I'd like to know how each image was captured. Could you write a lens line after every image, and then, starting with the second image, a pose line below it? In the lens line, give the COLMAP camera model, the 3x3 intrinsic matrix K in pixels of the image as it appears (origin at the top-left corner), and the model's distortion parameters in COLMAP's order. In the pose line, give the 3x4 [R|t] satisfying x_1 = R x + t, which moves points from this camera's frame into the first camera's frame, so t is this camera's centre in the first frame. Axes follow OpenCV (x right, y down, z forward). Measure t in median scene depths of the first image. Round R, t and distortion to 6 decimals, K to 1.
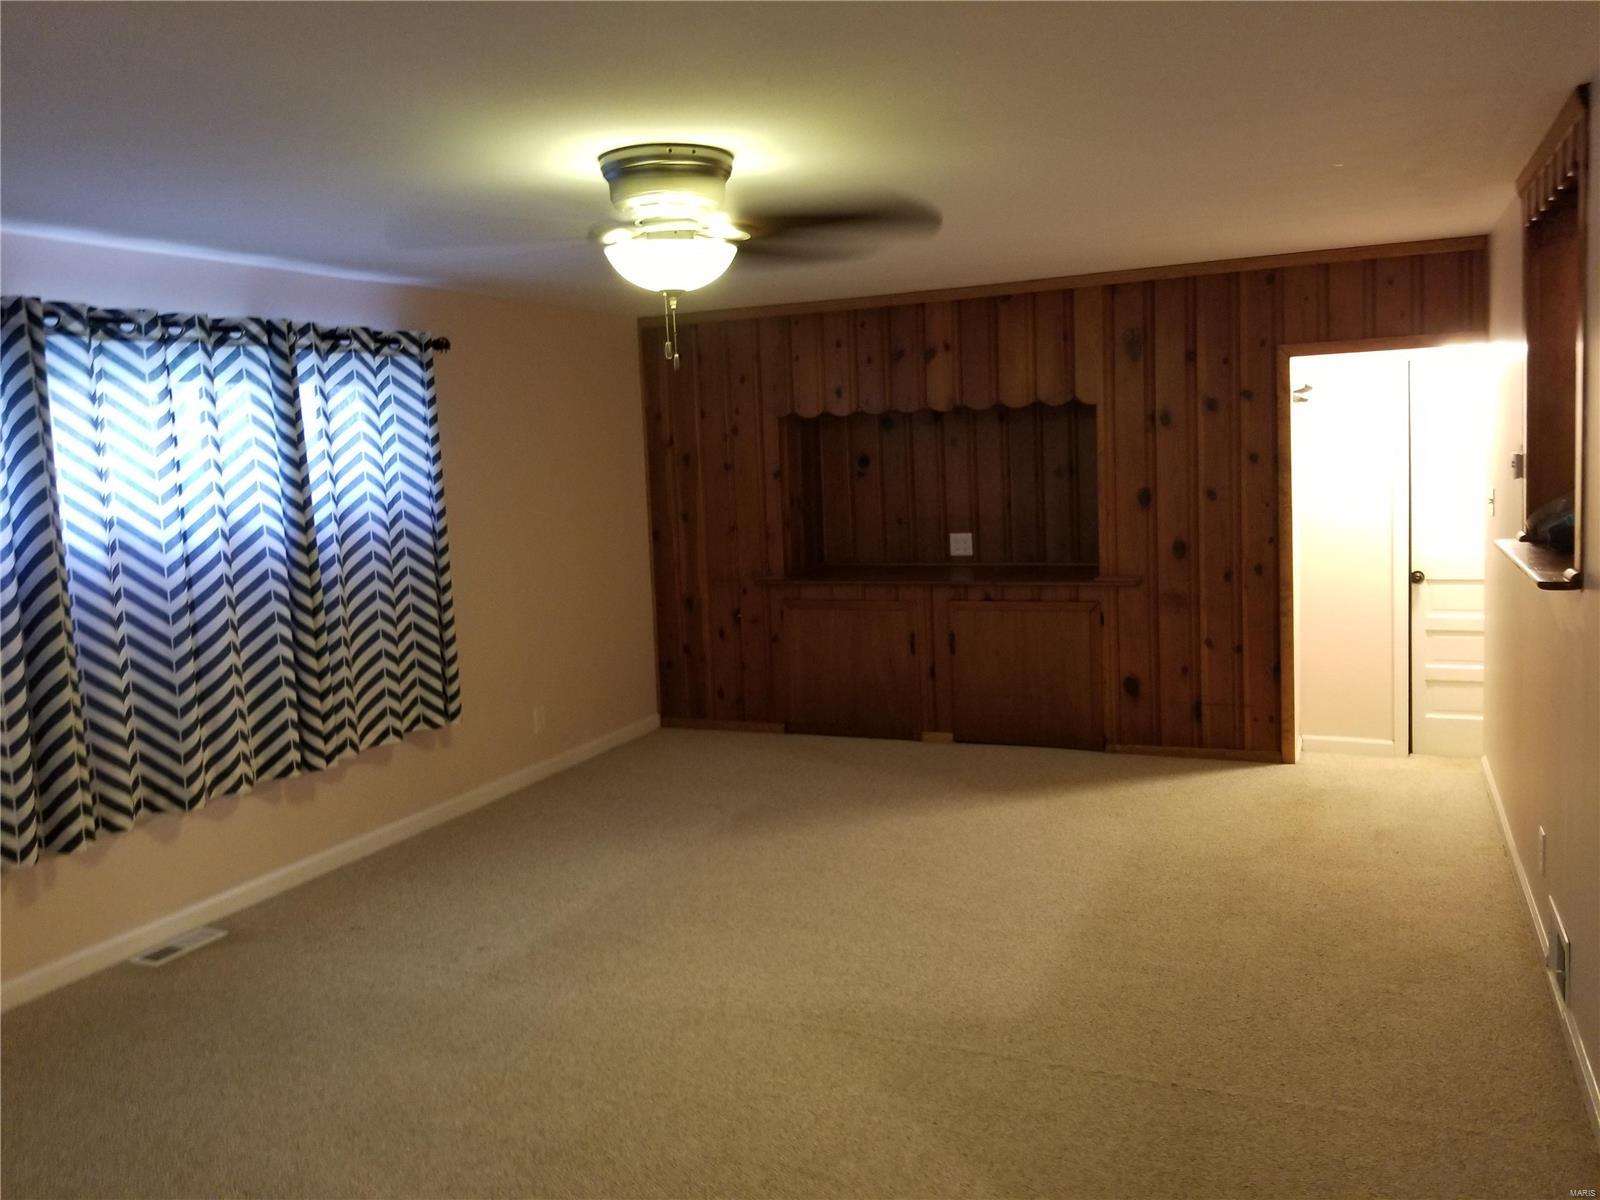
lens RADIAL K [[1266.9, 0, 797.8], [0, 1266.9, 555.7], [0, 0, 1]] dist [0.086143, -0.143711]
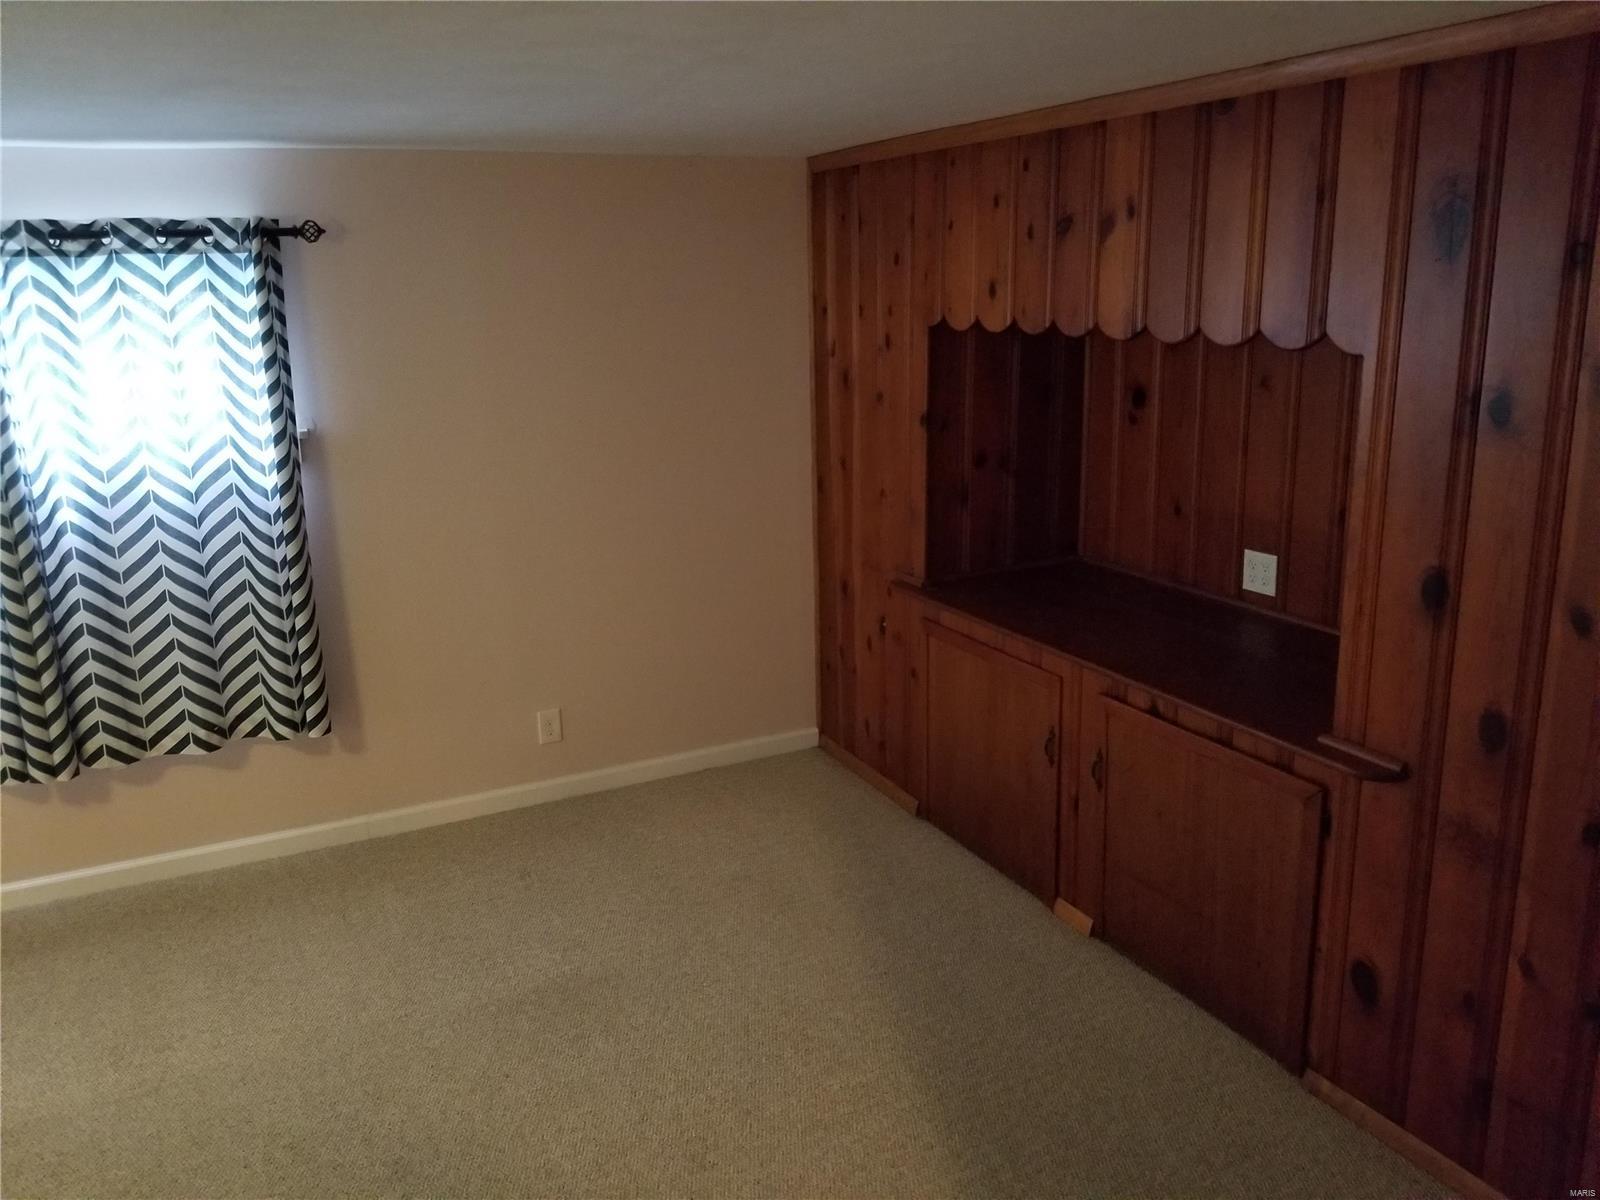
lens RADIAL K [[1266.9, 0, 796.1], [0, 1266.9, 574.4], [0, 0, 1]] dist [0.086143, -0.143711]
pose [[0.765680, 0.172356, -0.619700, 0.353471], [-0.062621, 0.978829, 0.194867, -0.114027], [0.640166, -0.110400, 0.760262, 0.516746]]
